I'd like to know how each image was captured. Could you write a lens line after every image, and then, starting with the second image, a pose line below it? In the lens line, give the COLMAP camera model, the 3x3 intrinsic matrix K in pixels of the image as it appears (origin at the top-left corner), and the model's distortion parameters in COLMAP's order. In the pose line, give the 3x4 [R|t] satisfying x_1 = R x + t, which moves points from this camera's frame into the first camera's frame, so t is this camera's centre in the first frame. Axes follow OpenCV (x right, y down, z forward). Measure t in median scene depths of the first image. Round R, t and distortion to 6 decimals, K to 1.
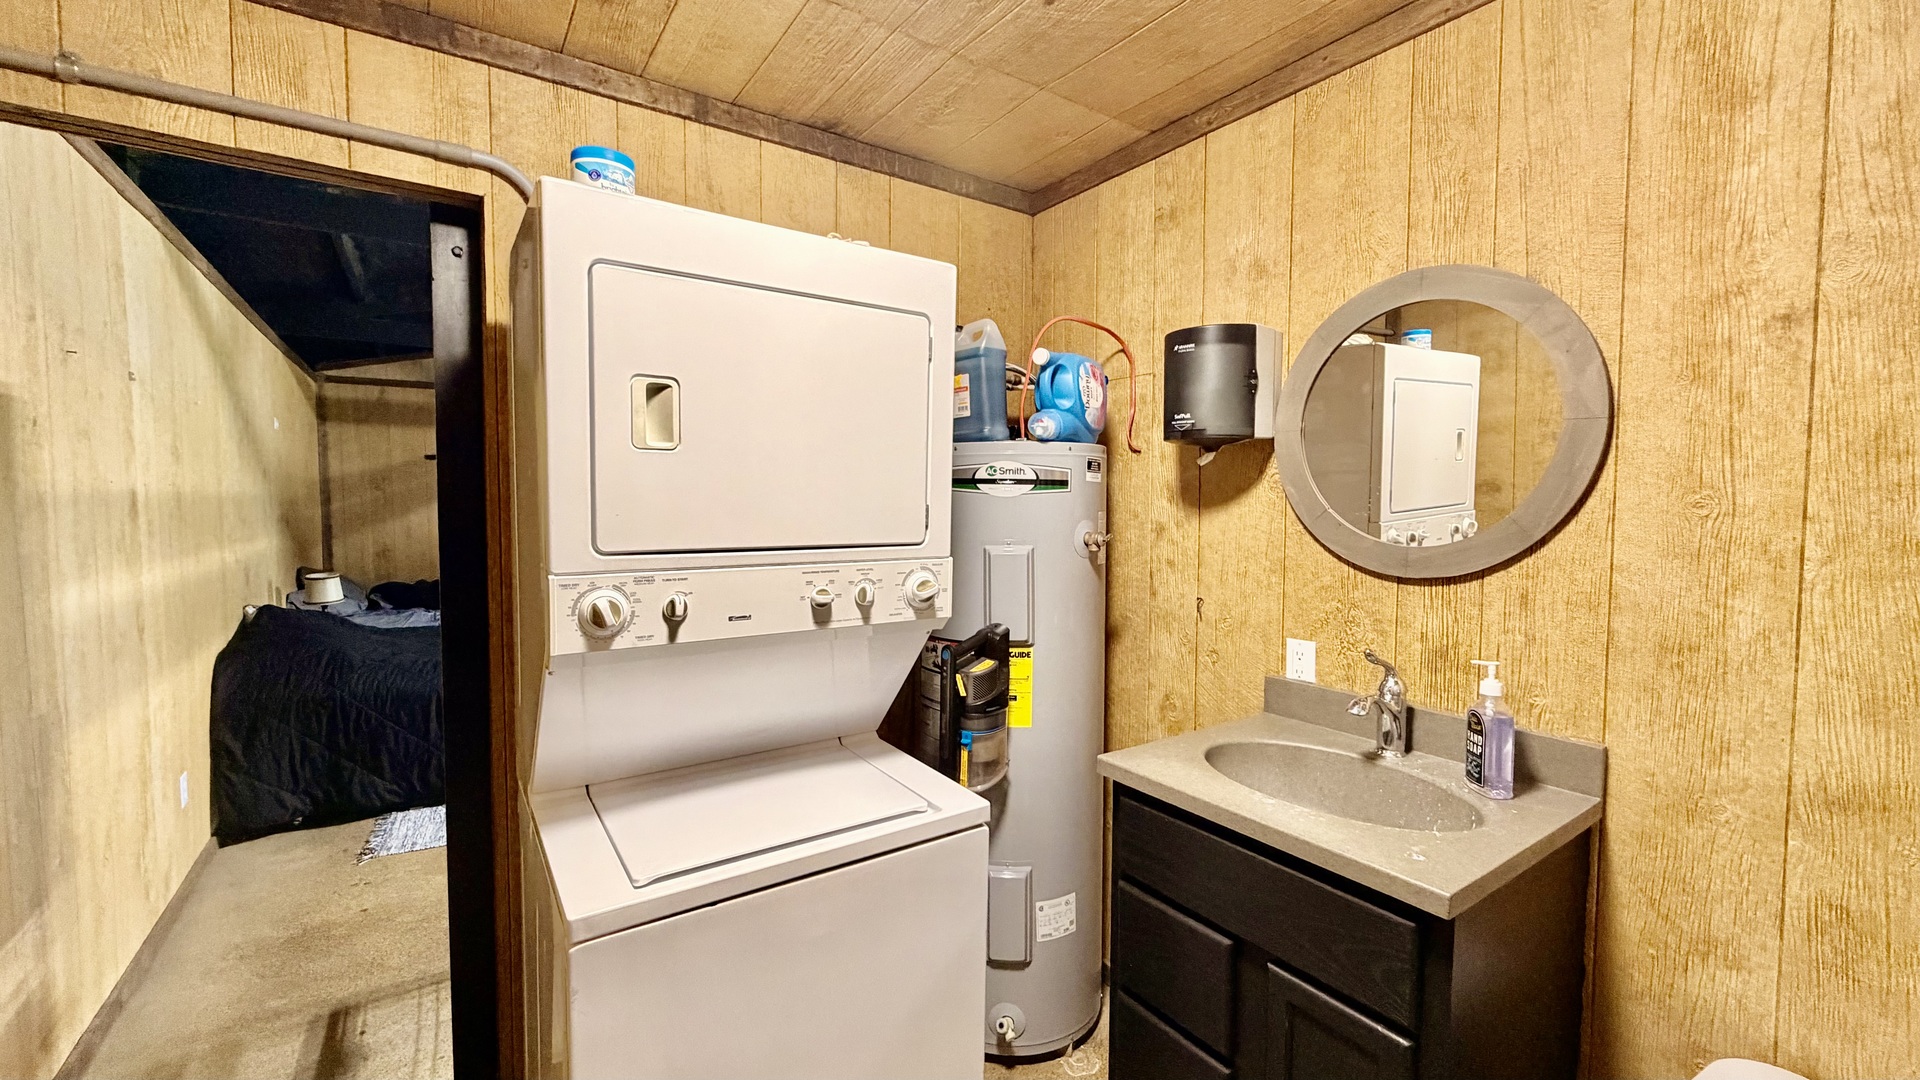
lens RADIAL K [[768.9, 0, 953.9], [0, 768.9, 535.7], [0, 0, 1]] dist [0.001834, -0.000200]
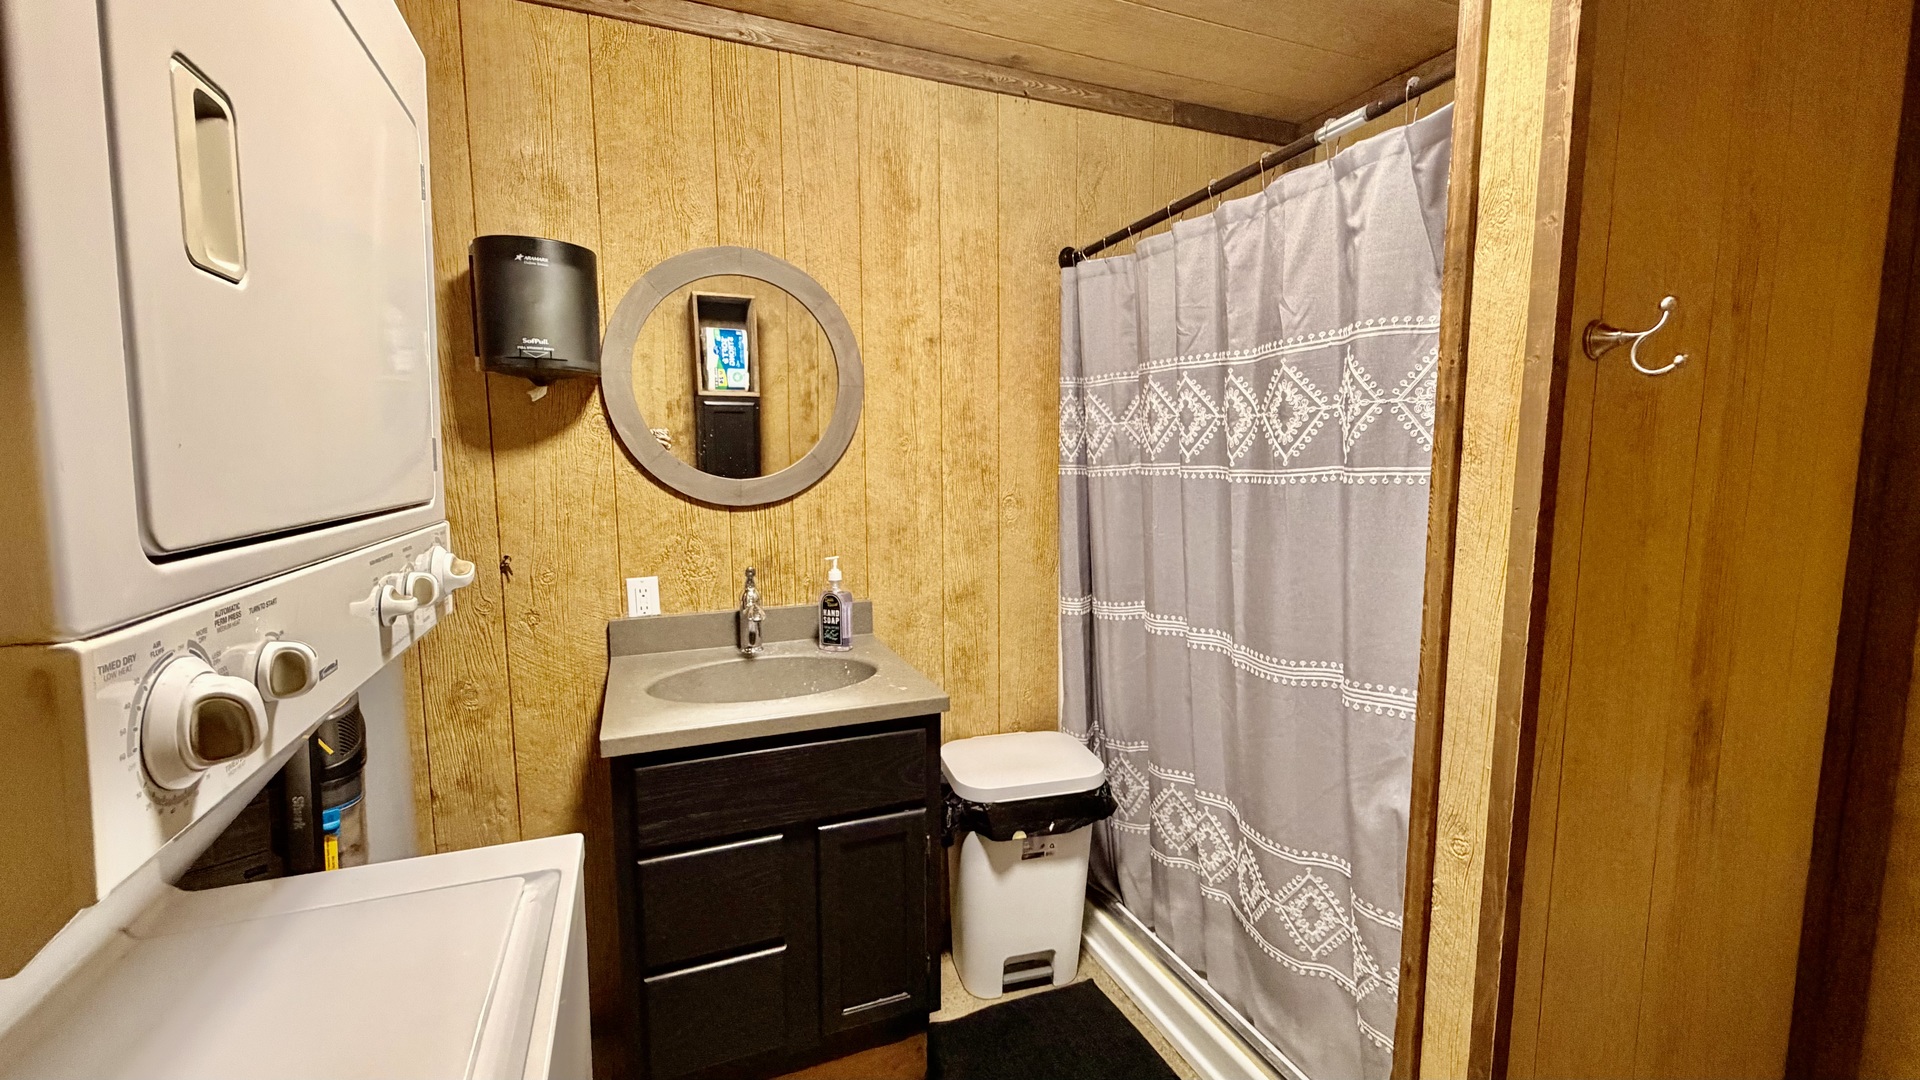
lens RADIAL K [[768.9, 0, 952.6], [0, 768.9, 534.7], [0, 0, 1]] dist [0.001834, -0.000200]
pose [[0.207606, -0.104710, 0.972592, -0.557415], [0.051626, 0.994042, 0.095999, 0.001016], [-0.976849, 0.030281, 0.211775, 0.450805]]
